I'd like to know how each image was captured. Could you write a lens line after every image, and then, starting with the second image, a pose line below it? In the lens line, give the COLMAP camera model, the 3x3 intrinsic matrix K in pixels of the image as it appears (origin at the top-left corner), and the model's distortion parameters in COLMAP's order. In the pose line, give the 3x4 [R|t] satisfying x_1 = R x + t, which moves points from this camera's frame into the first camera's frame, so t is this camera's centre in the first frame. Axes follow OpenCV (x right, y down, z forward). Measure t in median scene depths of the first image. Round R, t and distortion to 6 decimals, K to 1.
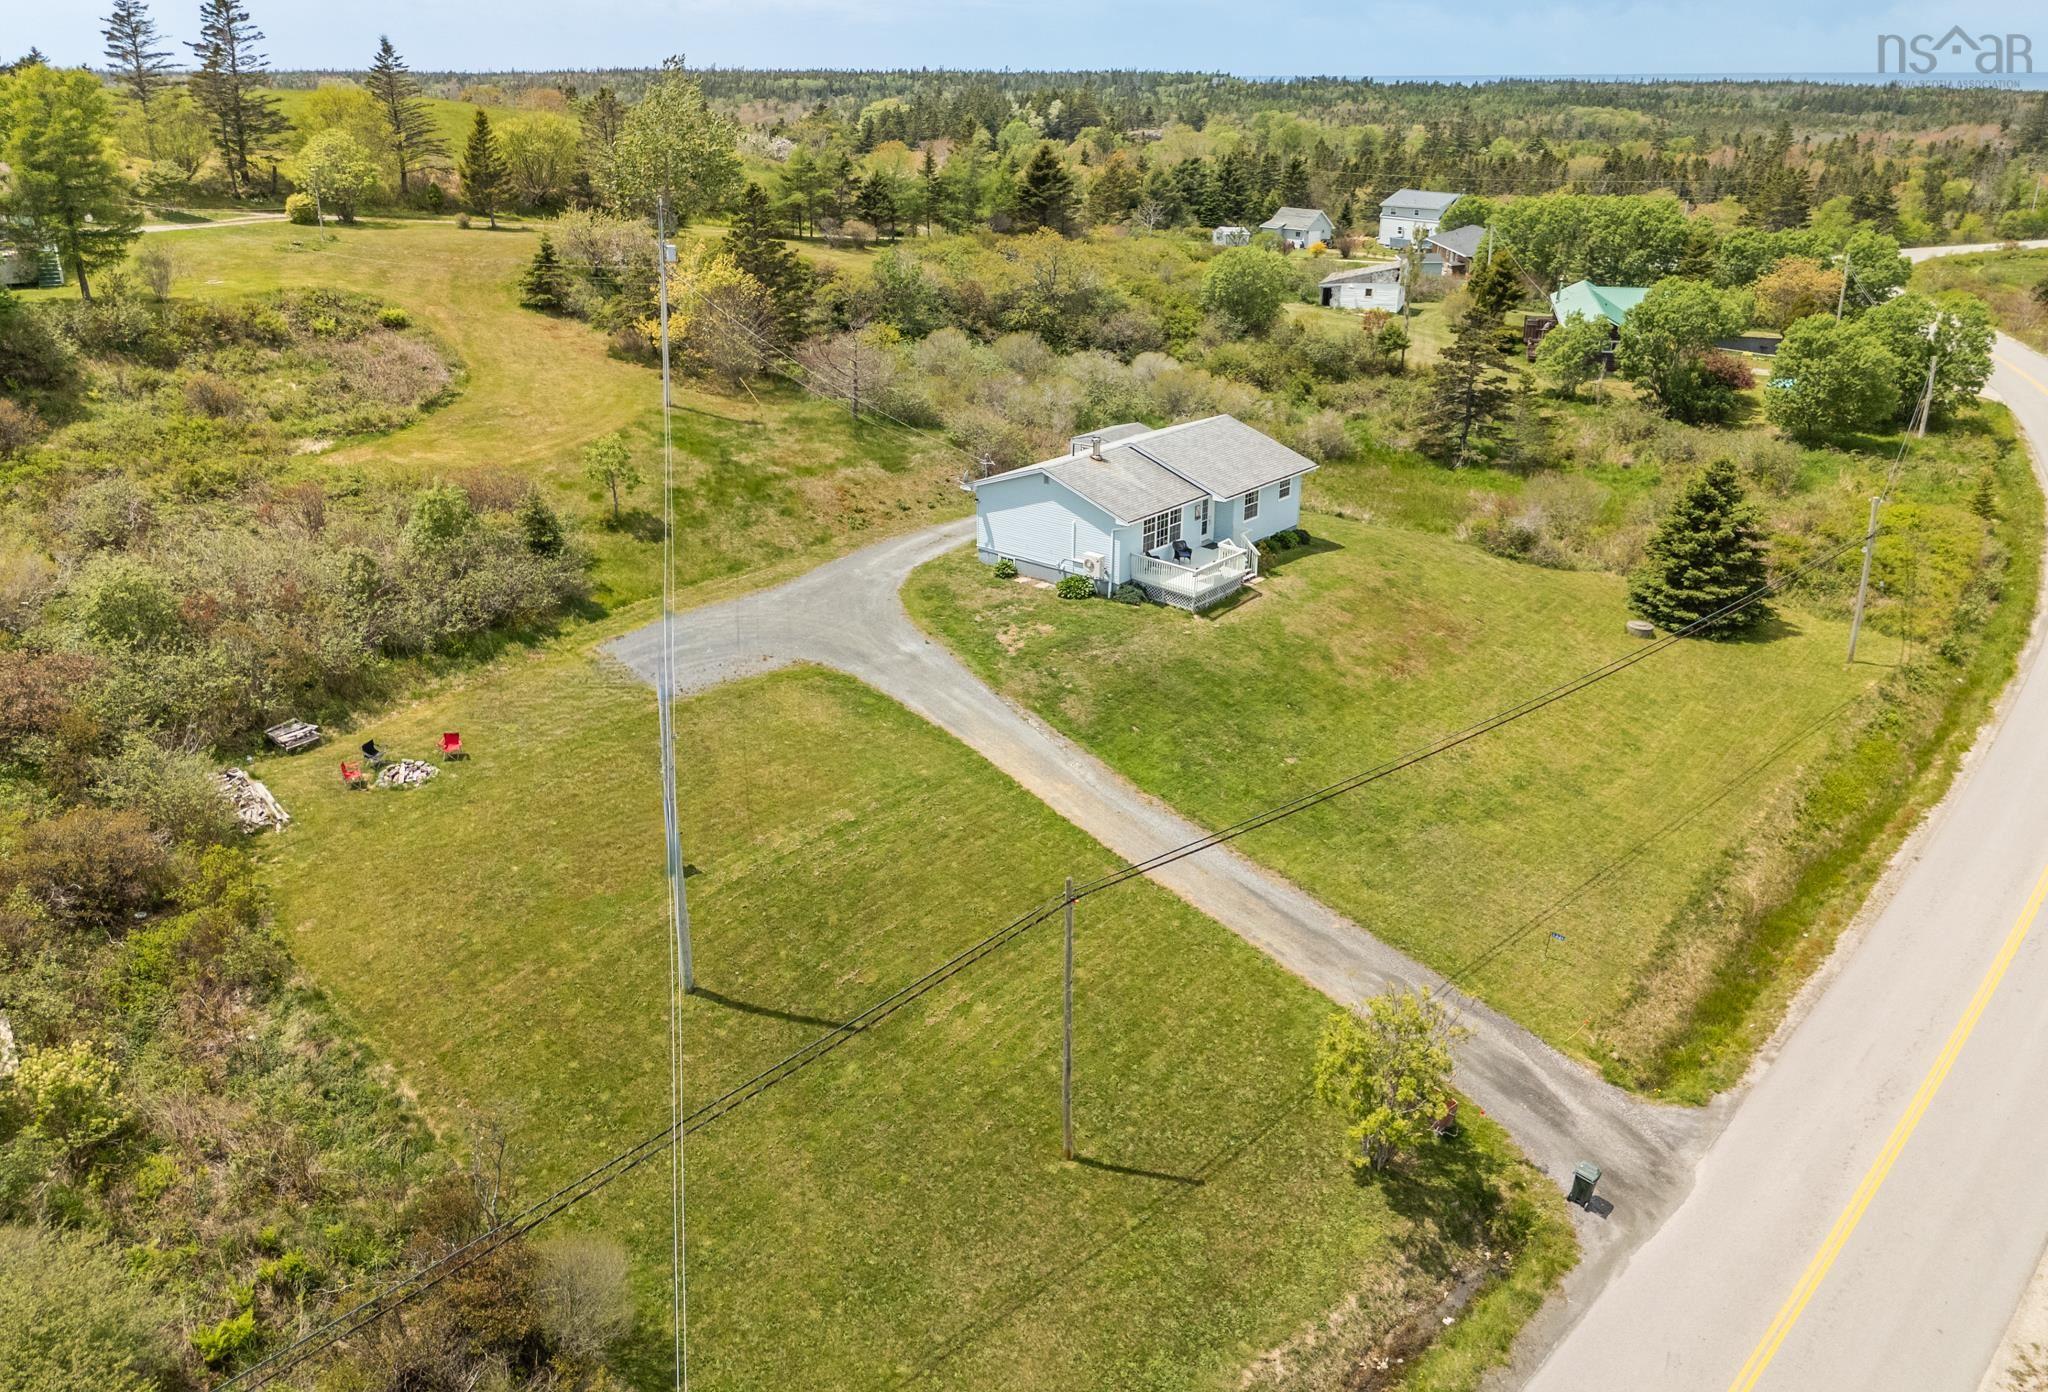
lens RADIAL K [[1515.9, 0, 1022.2], [0, 1515.9, 627.0], [0, 0, 1]] dist [0.087710, -0.091077]
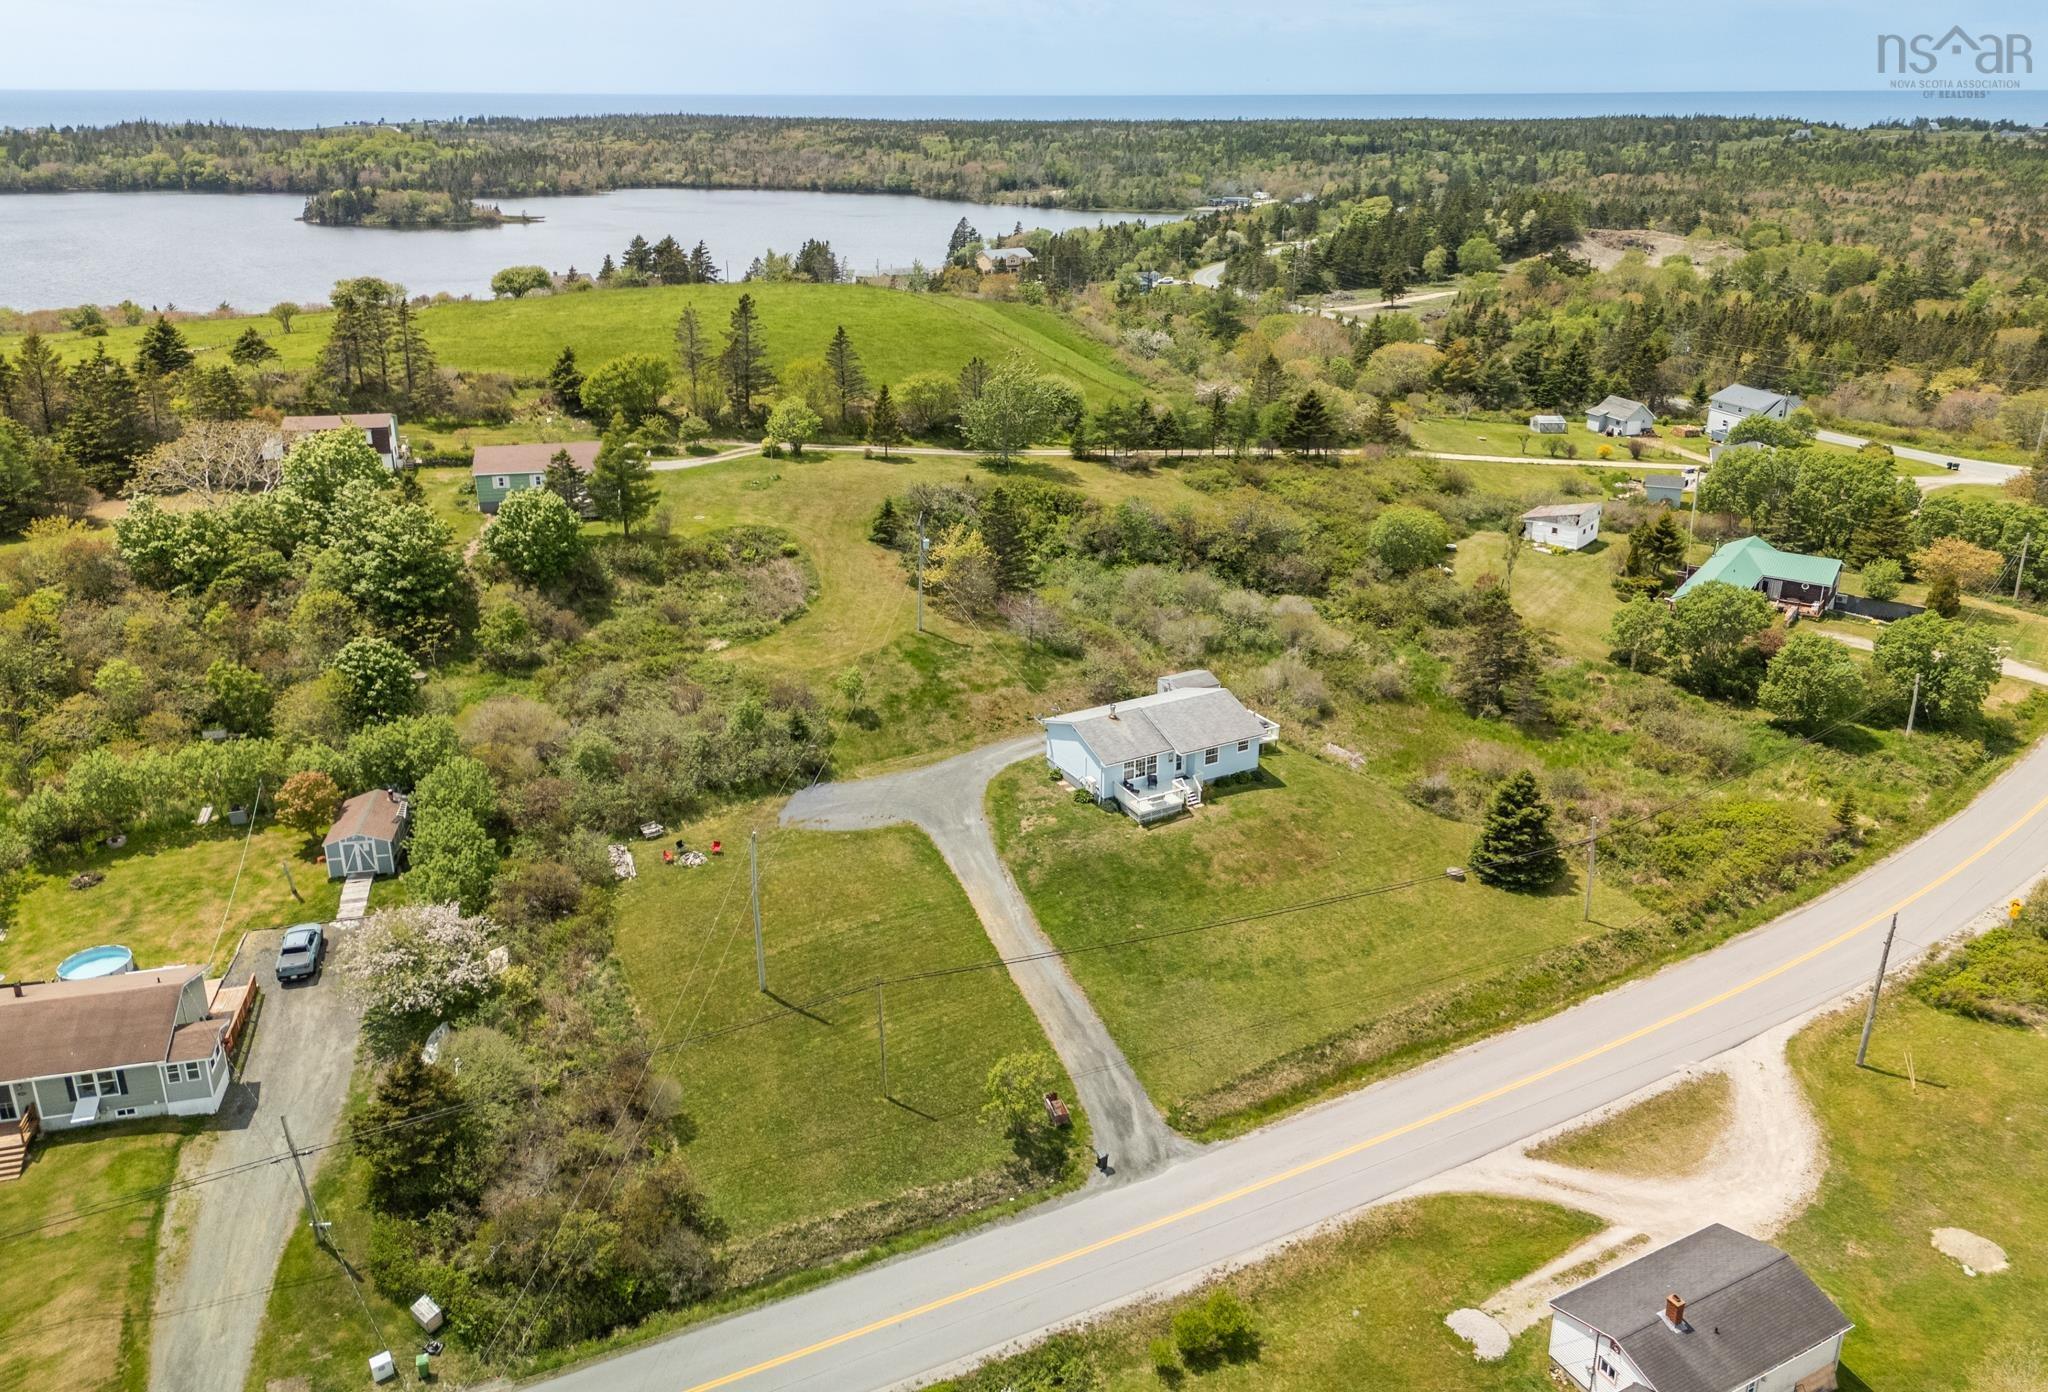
lens RADIAL K [[1523.1, 0, 1014.6], [0, 1523.1, 598.2], [0, 0, 1]] dist [0.075194, -0.065618]
pose [[0.936453, 0.103978, -0.335028, 0.515654], [-0.114246, 0.993391, -0.011029, -0.219551], [0.331667, 0.048604, 0.942144, -0.637511]]
